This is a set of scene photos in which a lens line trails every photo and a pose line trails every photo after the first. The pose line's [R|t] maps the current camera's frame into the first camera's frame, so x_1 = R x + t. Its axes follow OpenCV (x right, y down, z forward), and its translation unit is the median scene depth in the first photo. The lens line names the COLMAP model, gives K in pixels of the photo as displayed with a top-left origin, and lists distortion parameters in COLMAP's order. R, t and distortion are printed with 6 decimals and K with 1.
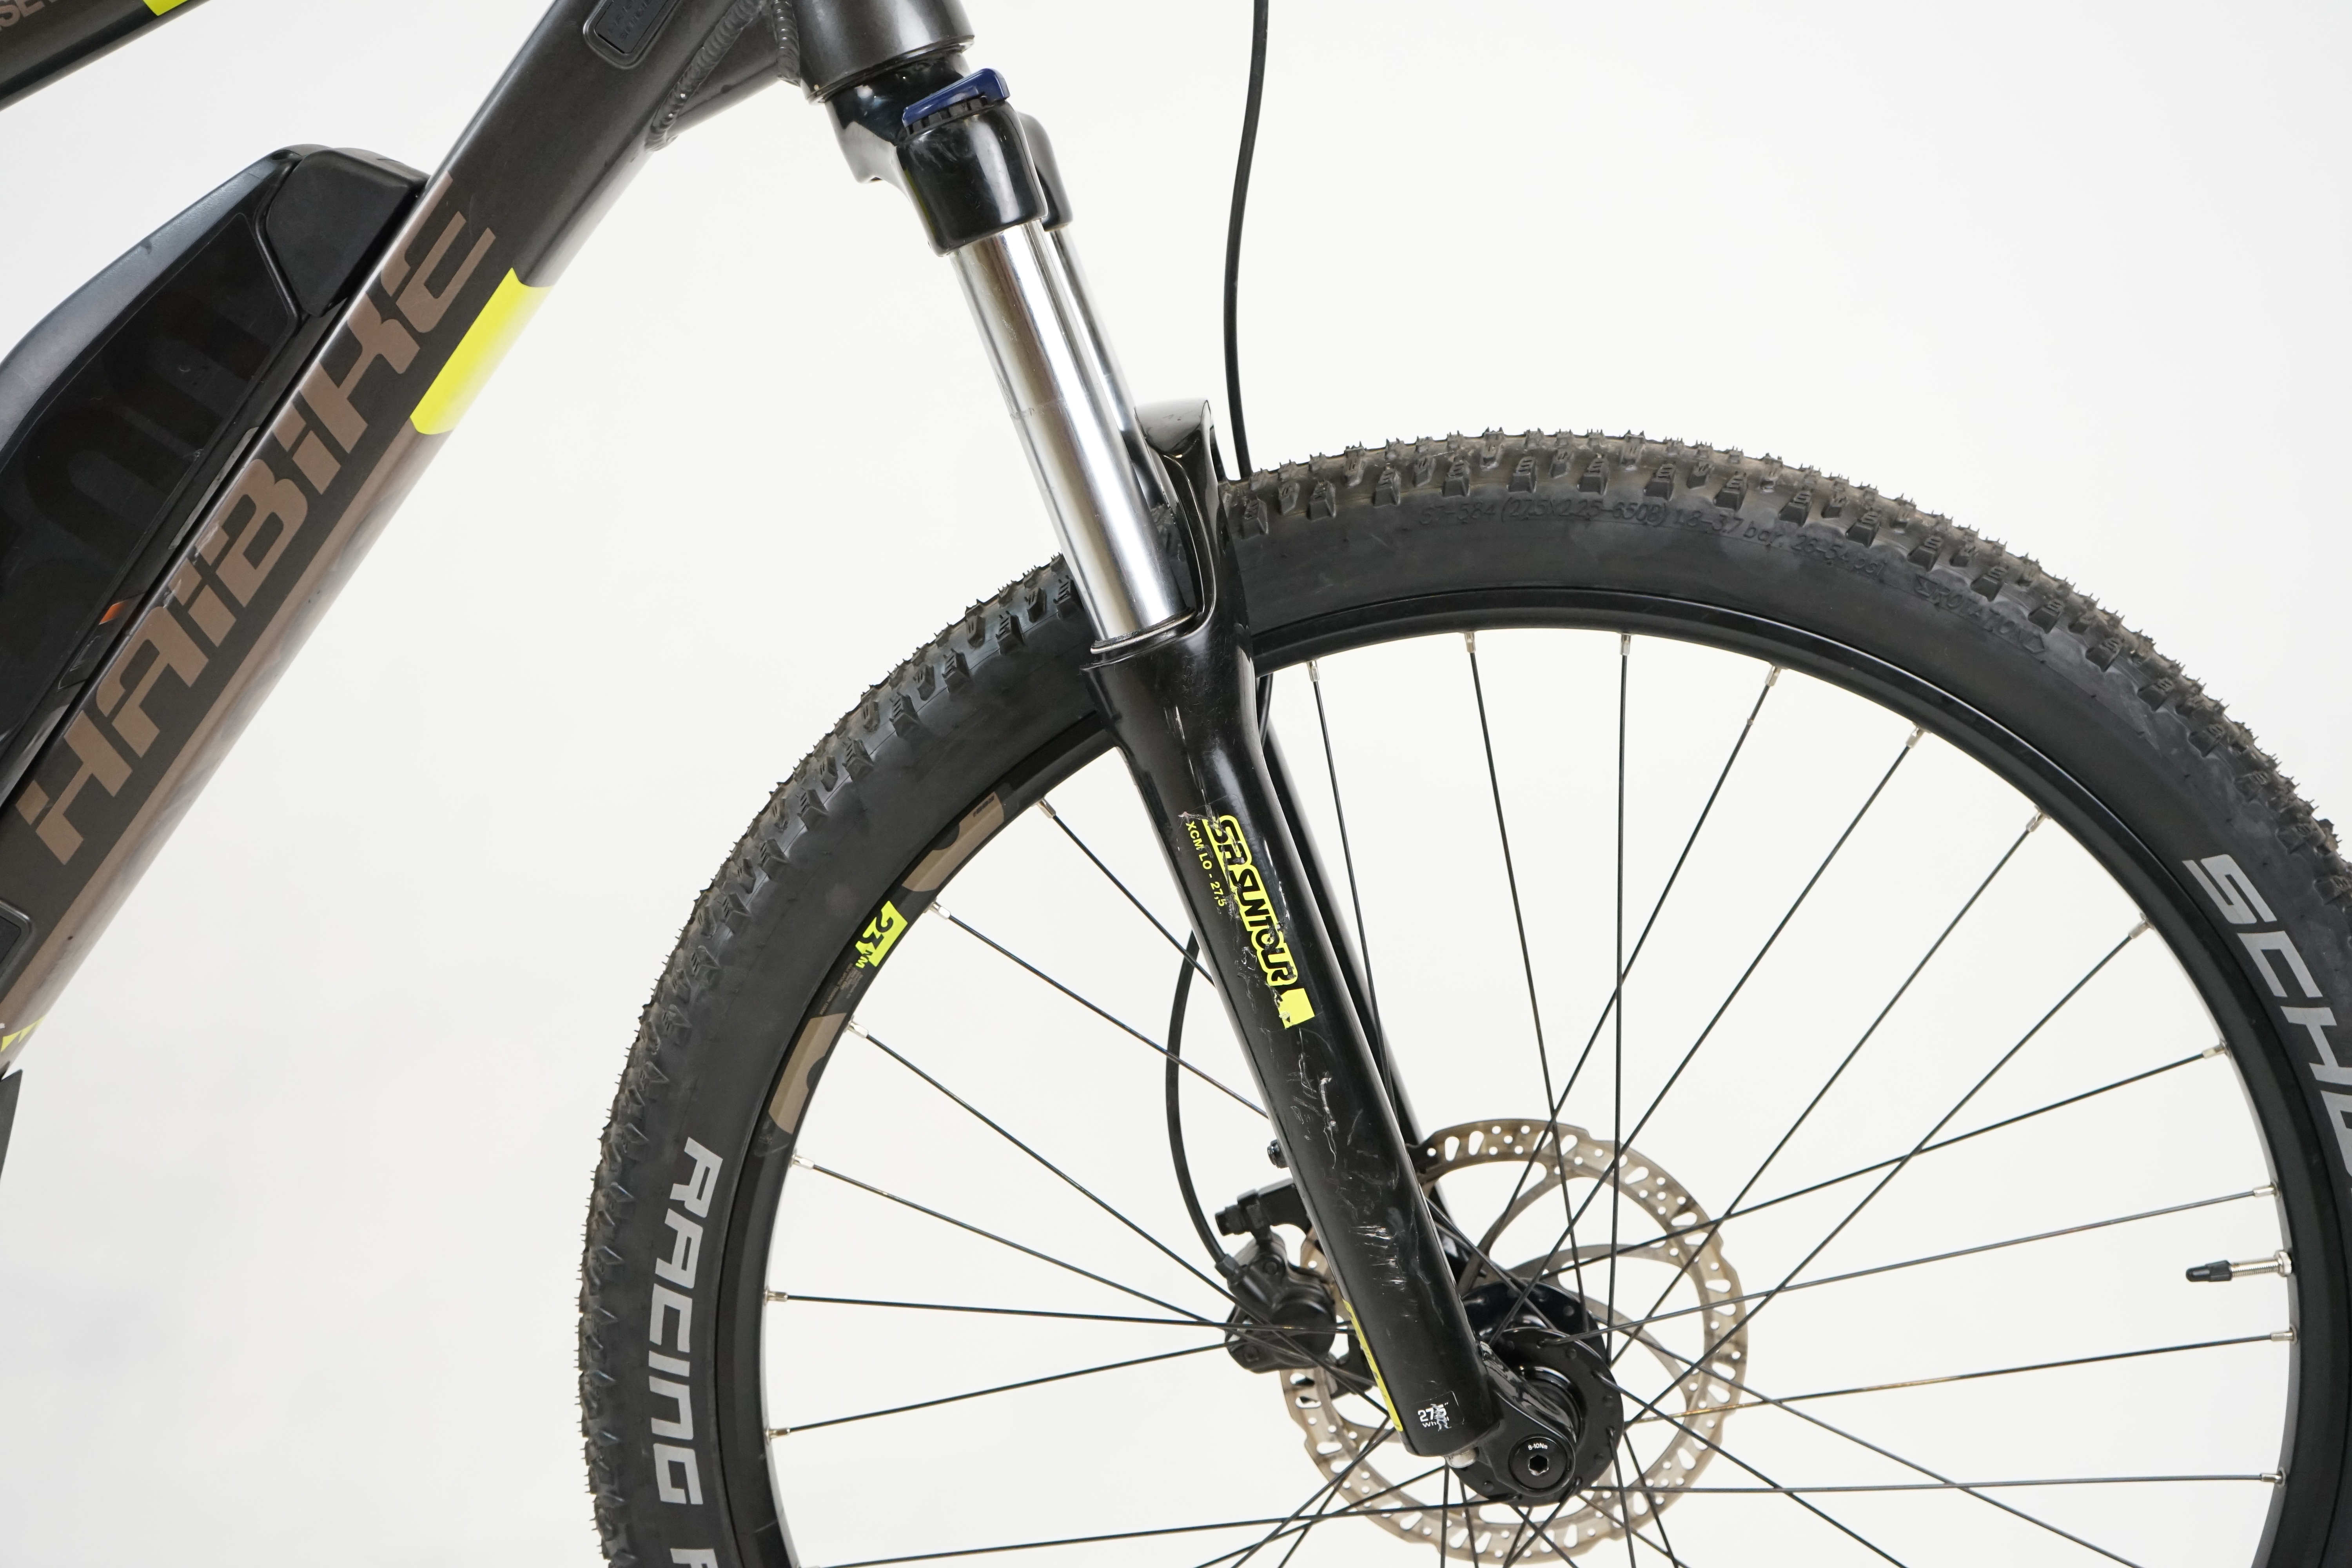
lens RADIAL K [[2819.1, 0, 1176.0], [0, 2819.1, 784.0], [0, 0, 1]] dist [-0.018752, 0.012894]
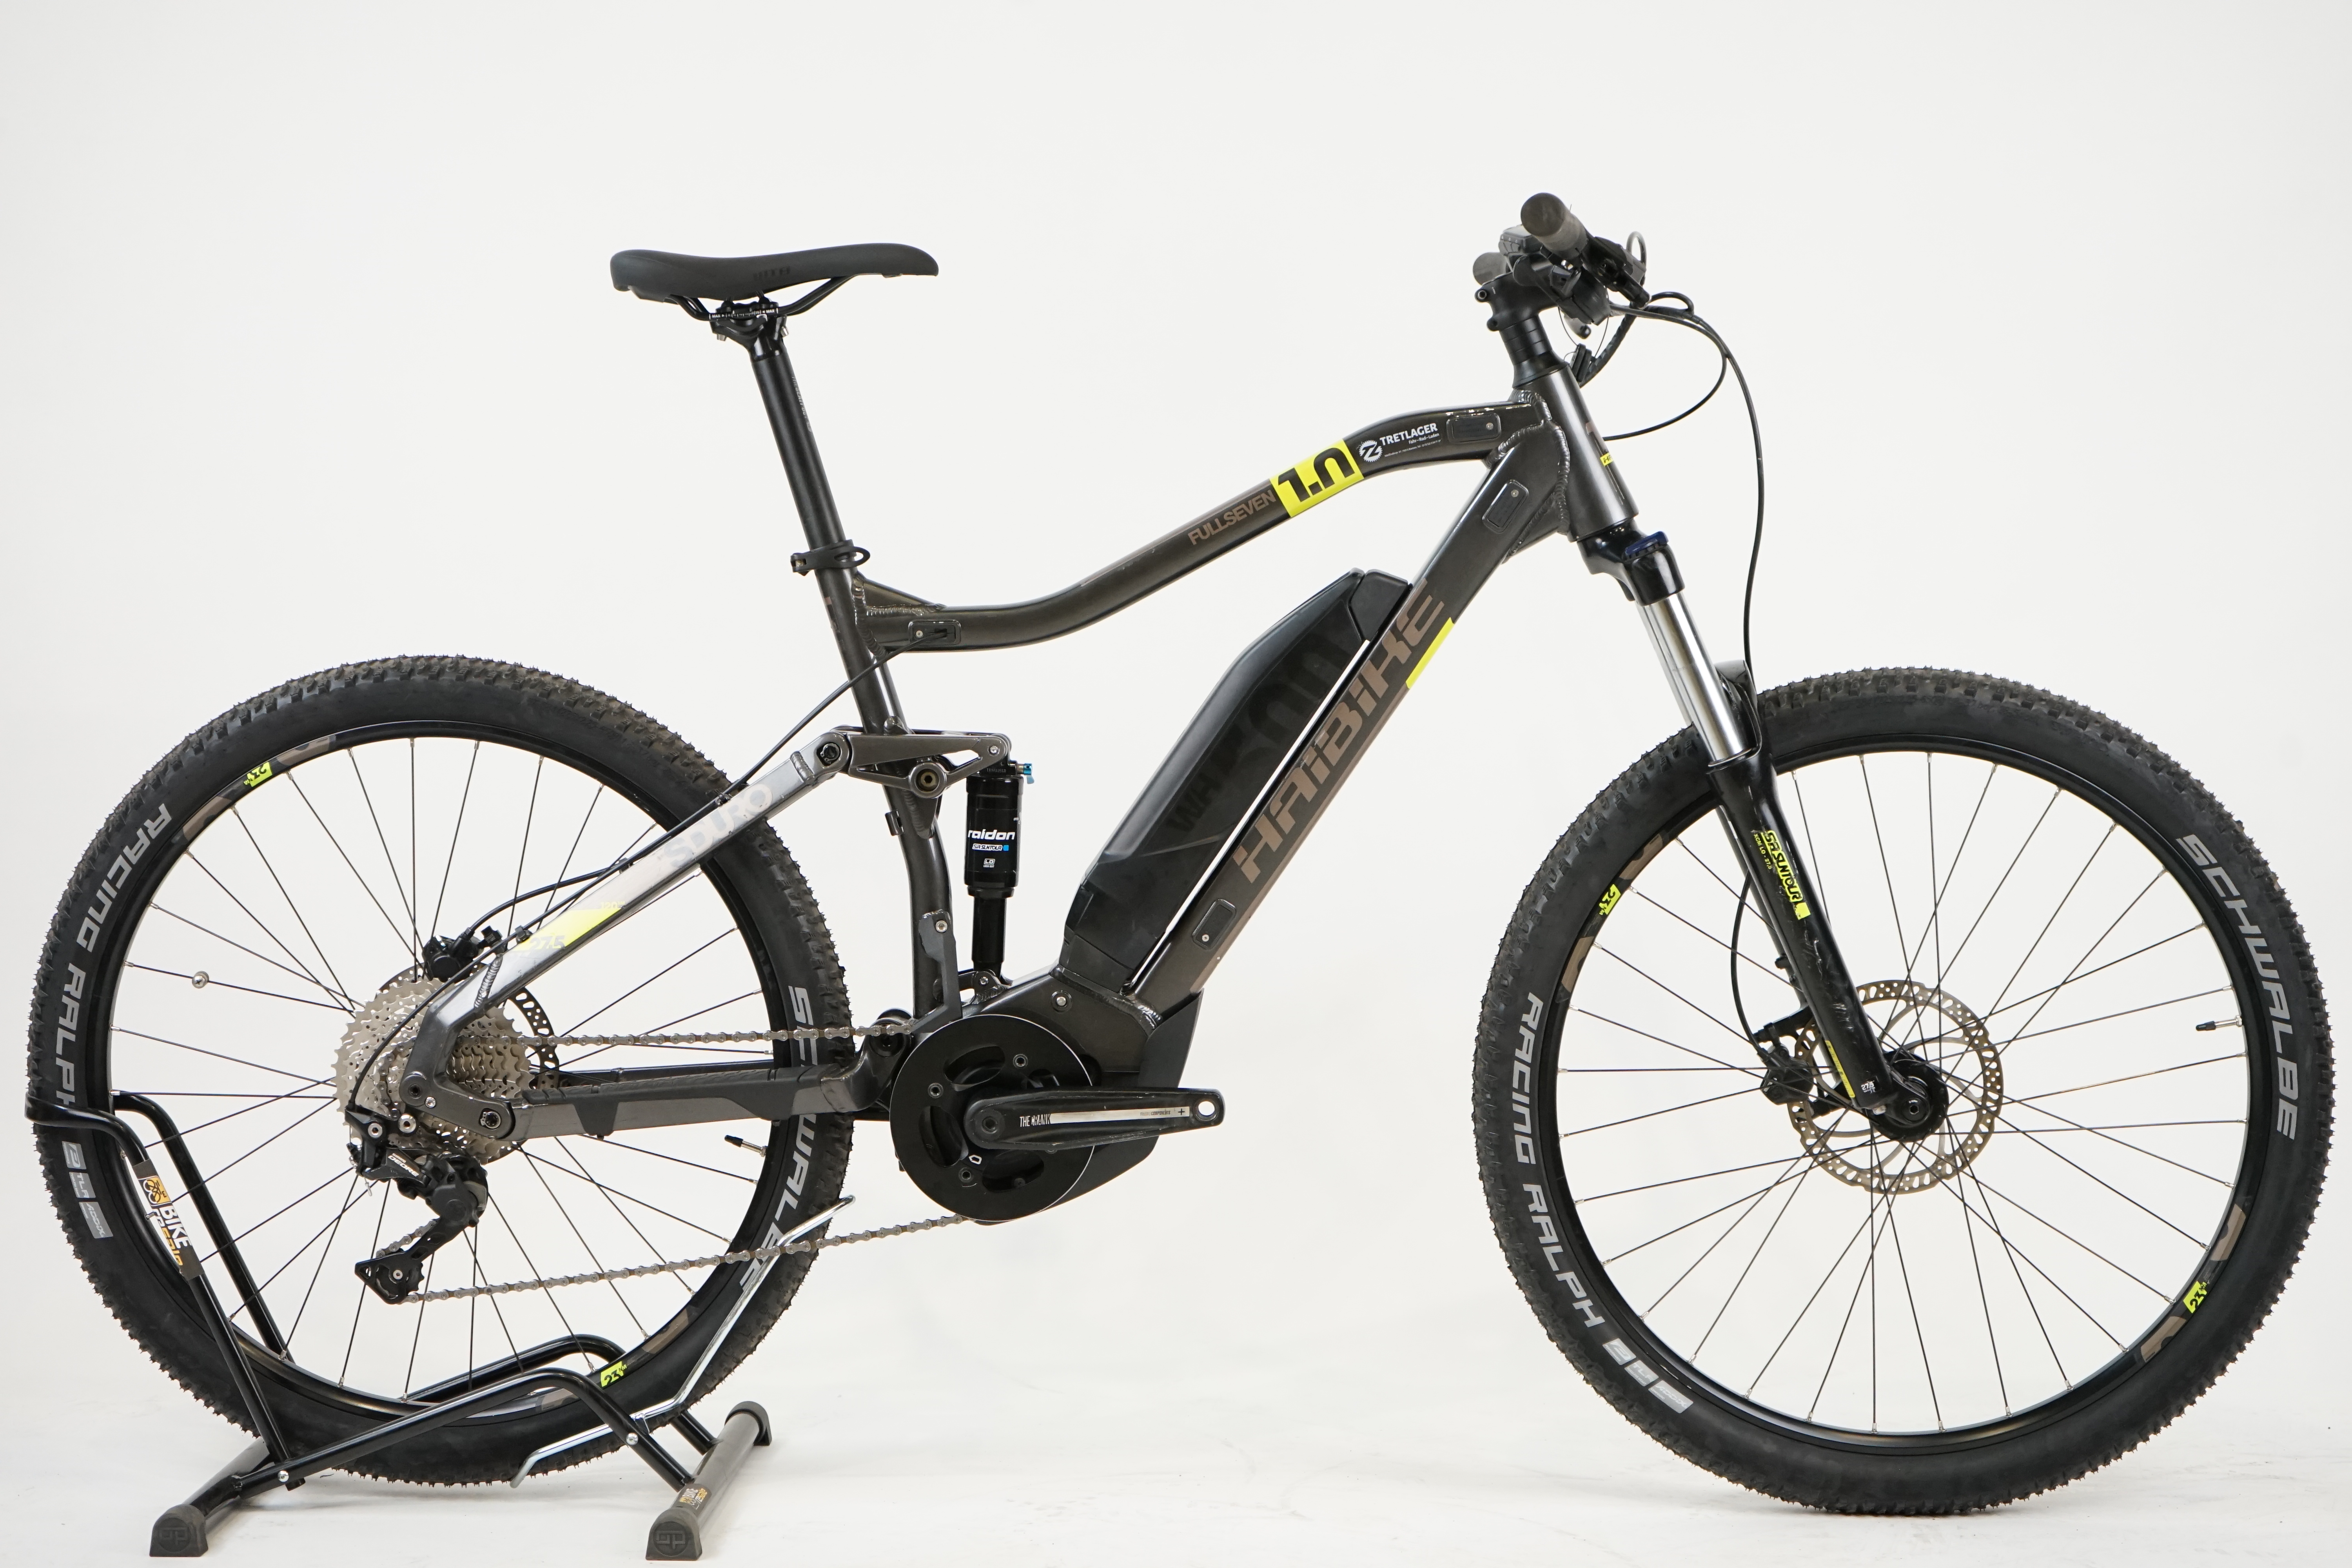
lens RADIAL K [[3983.8, 0, 1176.0], [0, 3983.8, 784.0], [0, 0, 1]] dist [-0.015569, -0.060028]
pose [[0.999073, -0.042709, -0.005465, -0.442509], [0.041896, 0.993544, -0.105430, 0.291600], [0.009932, 0.105103, 0.994412, -2.259117]]
